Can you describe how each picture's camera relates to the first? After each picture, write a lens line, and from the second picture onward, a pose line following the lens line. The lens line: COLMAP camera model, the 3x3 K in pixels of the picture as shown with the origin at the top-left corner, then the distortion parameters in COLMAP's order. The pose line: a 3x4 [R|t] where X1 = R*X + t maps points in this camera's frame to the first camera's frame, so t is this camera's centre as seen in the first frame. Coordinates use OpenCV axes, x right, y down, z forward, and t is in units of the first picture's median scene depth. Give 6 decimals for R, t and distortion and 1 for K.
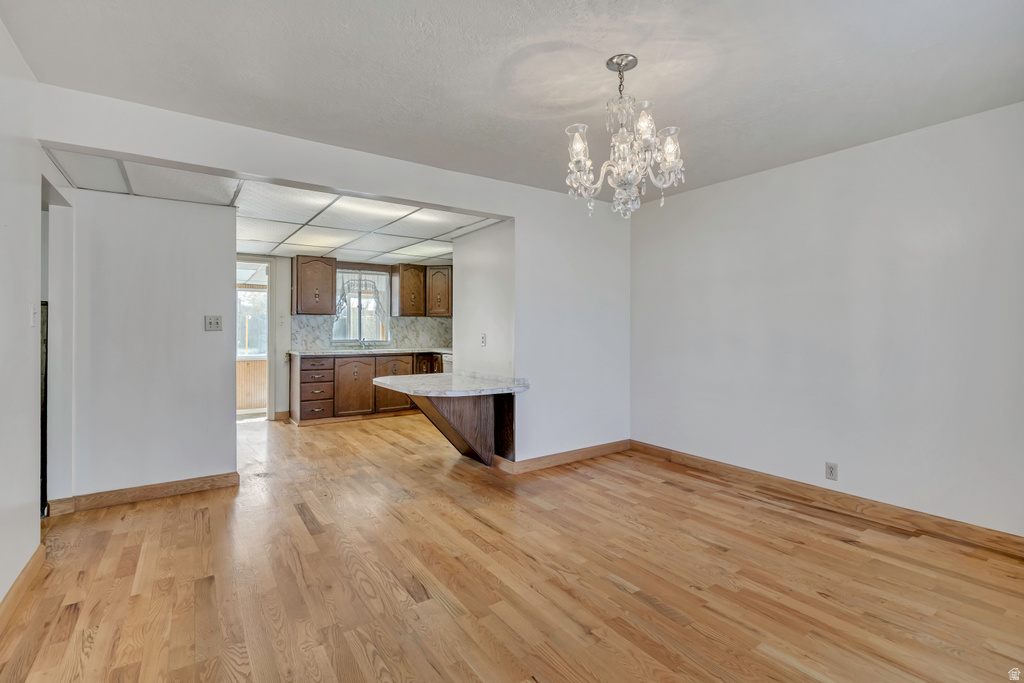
lens RADIAL K [[468.7, 0, 503.6], [0, 468.7, 327.8], [0, 0, 1]] dist [-0.008942, -0.000546]
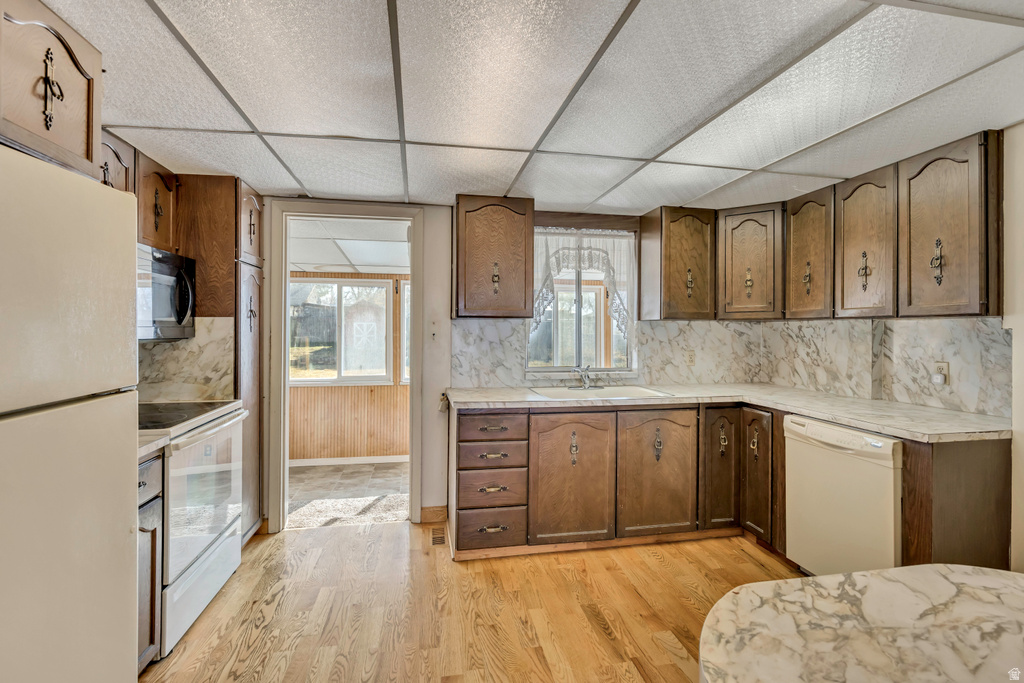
lens RADIAL K [[468.7, 0, 508.9], [0, 468.7, 338.2], [0, 0, 1]] dist [-0.008942, -0.000546]
pose [[0.916721, 0.004705, -0.399501, -0.181643], [0.000146, 0.999927, 0.012109, -0.012268], [0.399528, -0.011159, 0.916653, 0.528782]]
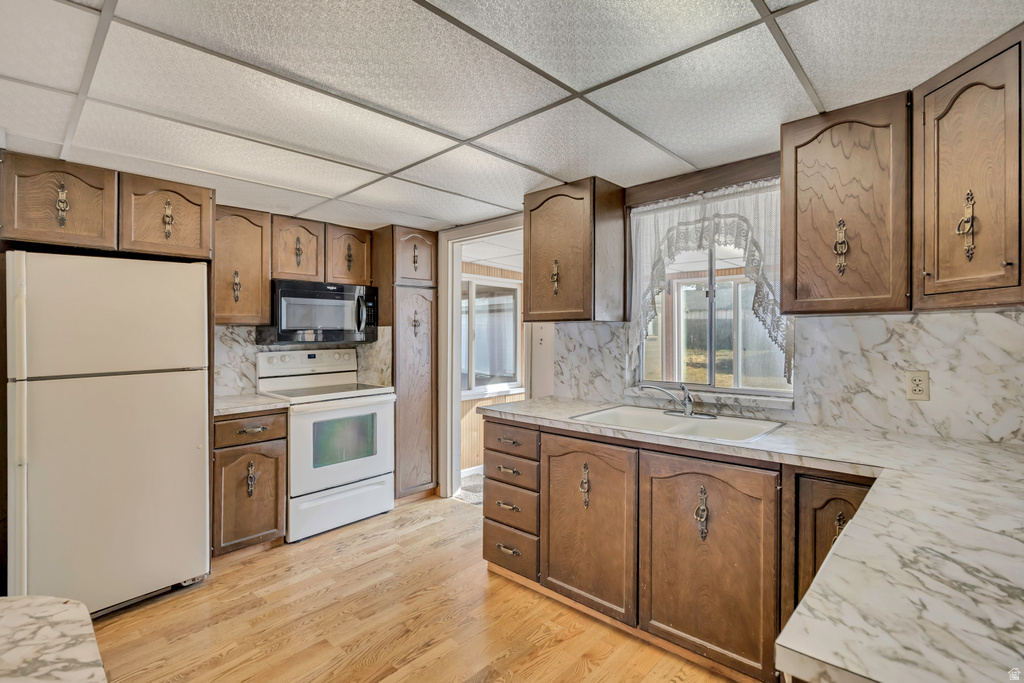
lens RADIAL K [[468.7, 0, 515.8], [0, 468.7, 338.1], [0, 0, 1]] dist [-0.008942, -0.000546]
pose [[0.250680, -0.000499, -0.968070, 0.008440], [0.001265, 0.999999, -0.000188, -0.011502], [0.968069, -0.001177, 0.250680, 0.803996]]
